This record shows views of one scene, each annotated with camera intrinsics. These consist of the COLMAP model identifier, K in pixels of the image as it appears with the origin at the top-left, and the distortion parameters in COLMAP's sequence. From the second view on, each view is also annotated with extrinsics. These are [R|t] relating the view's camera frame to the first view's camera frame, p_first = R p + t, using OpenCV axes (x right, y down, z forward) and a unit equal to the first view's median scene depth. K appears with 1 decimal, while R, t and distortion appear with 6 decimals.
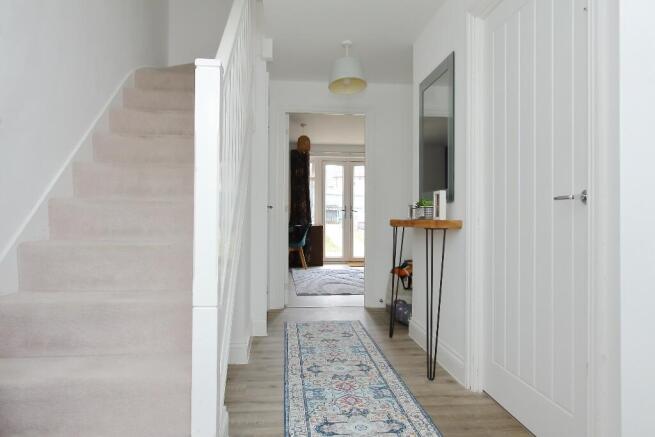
lens RADIAL K [[433.4, 0, 327.0], [0, 433.4, 218.1], [0, 0, 1]] dist [-0.000221, -0.000002]
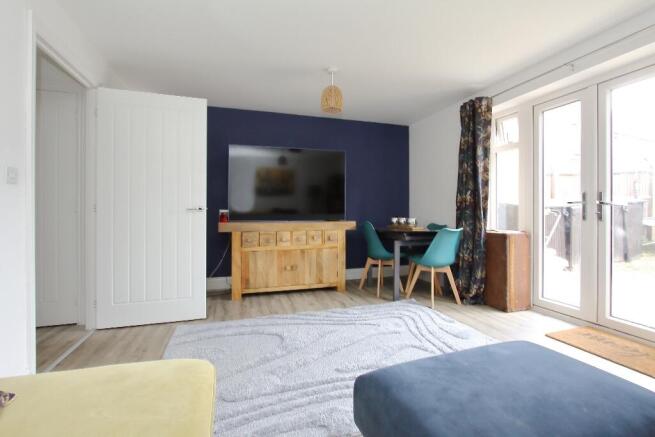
lens RADIAL K [[300.4, 0, 325.8], [0, 300.4, 215.6], [0, 0, 1]] dist [-0.020665, 0.002801]
pose [[0.188042, 0.008688, -0.982123, 0.292157], [-0.004226, 0.999959, 0.008037, -0.006403], [0.982152, 0.002639, 0.188071, 0.714322]]
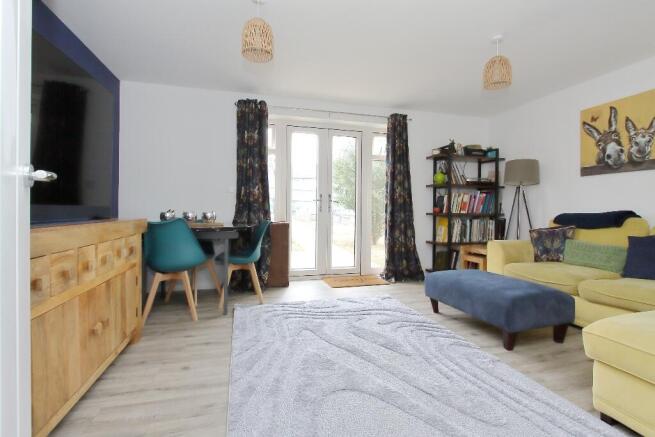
lens RADIAL K [[300.4, 0, 325.9], [0, 300.4, 212.4], [0, 0, 1]] dist [-0.020665, 0.002801]
pose [[0.989775, 0.000304, 0.142639, -0.018083], [-0.000922, 0.999990, 0.004271, -0.000690], [-0.142636, -0.004359, 0.989766, 0.548101]]
